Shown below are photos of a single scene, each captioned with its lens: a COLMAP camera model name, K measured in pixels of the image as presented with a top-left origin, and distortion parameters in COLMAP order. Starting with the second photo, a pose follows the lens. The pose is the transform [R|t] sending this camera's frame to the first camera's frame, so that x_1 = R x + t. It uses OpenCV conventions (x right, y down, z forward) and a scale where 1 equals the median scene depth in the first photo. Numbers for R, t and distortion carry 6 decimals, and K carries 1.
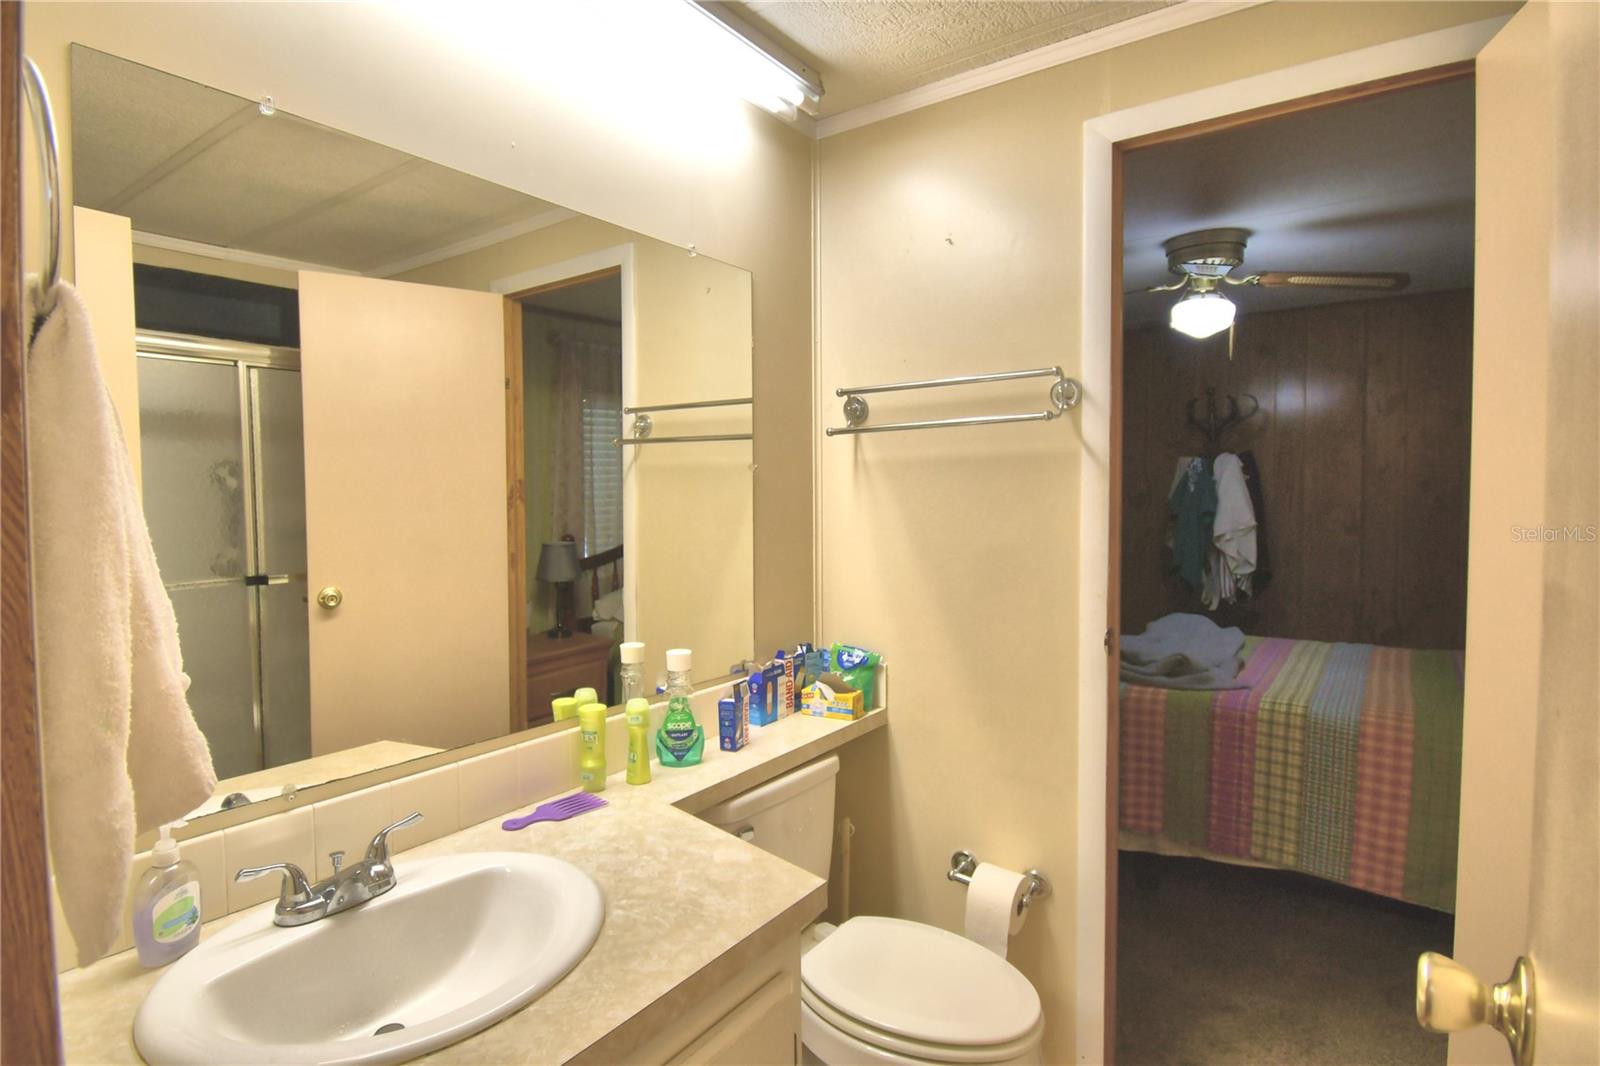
lens RADIAL K [[825.0, 0, 825.7], [0, 825.0, 533.8], [0, 0, 1]] dist [0.016470, -0.032343]
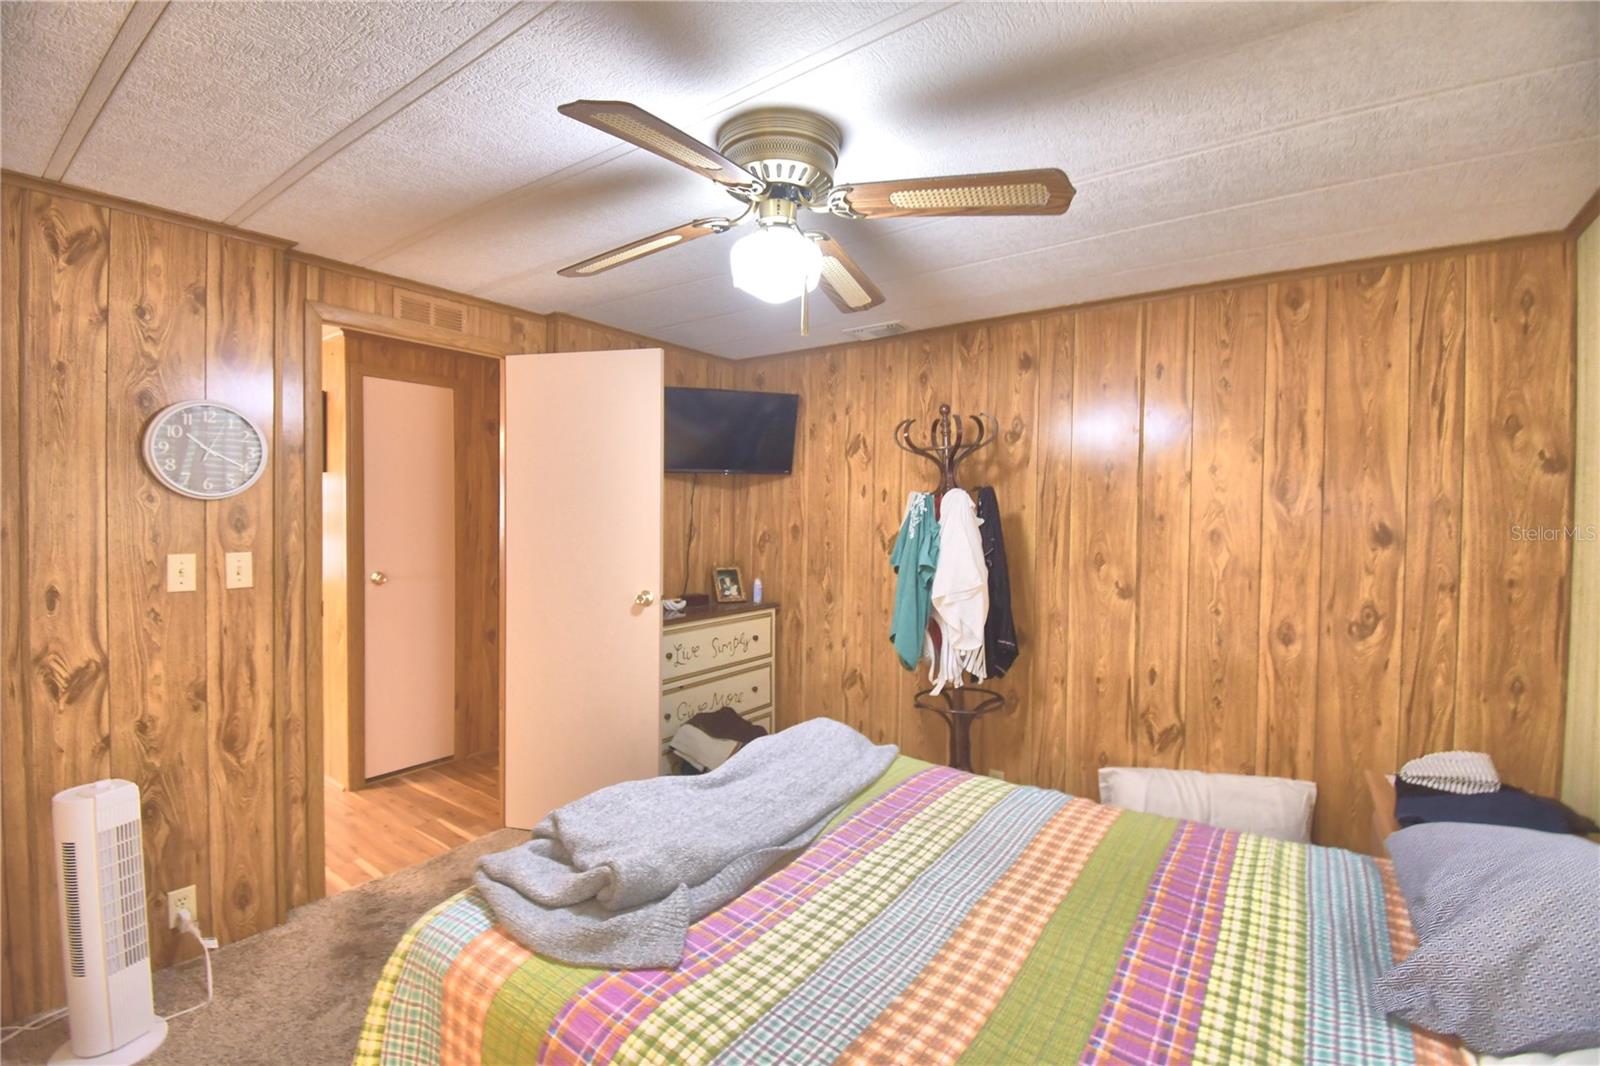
lens RADIAL K [[704.4, 0, 800.0], [0, 704.4, 533.0], [0, 0, 1]] dist [0.014895, -0.023917]
pose [[0.999695, 0.020402, -0.013894, 0.856627], [-0.020753, 0.999457, -0.025612, -0.091171], [0.013364, 0.025893, 0.999575, 0.848806]]
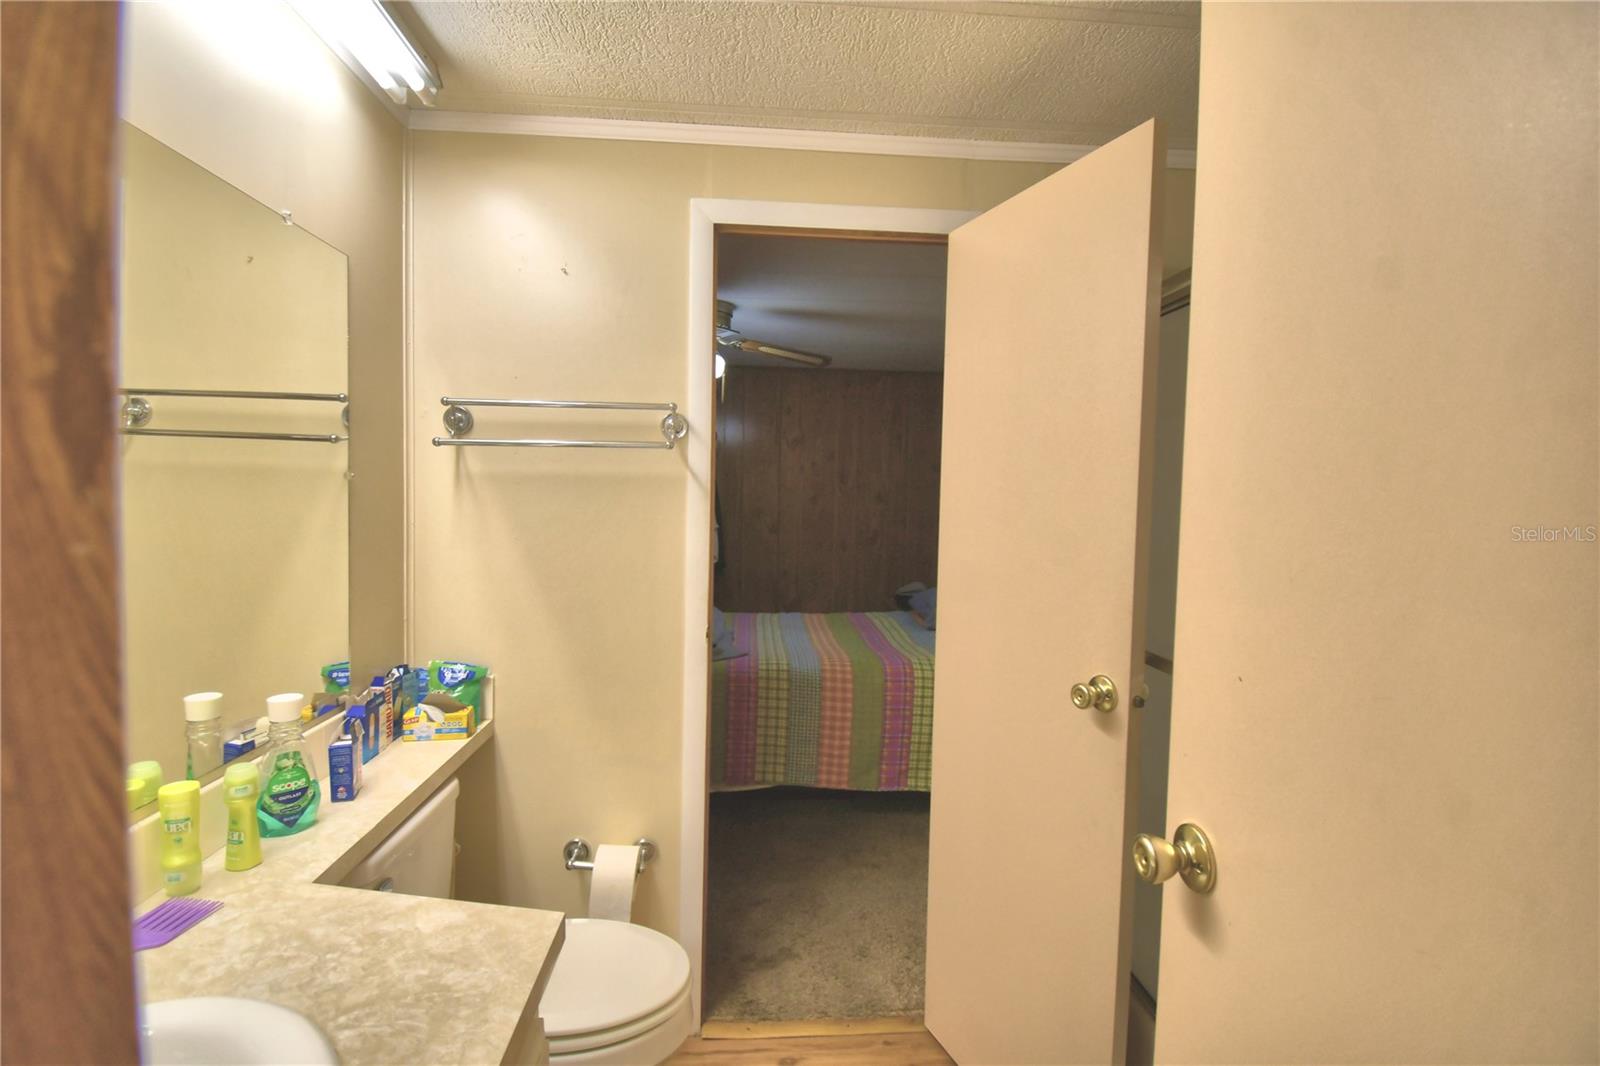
lens RADIAL K [[704.4, 0, 800.0], [0, 704.4, 533.0], [0, 0, 1]] dist [0.014895, -0.023917]
pose [[0.777213, -0.005492, 0.629214, -0.186048], [-0.000061, 0.999961, 0.008803, -0.025246], [-0.629238, -0.006880, 0.777183, 0.100739]]
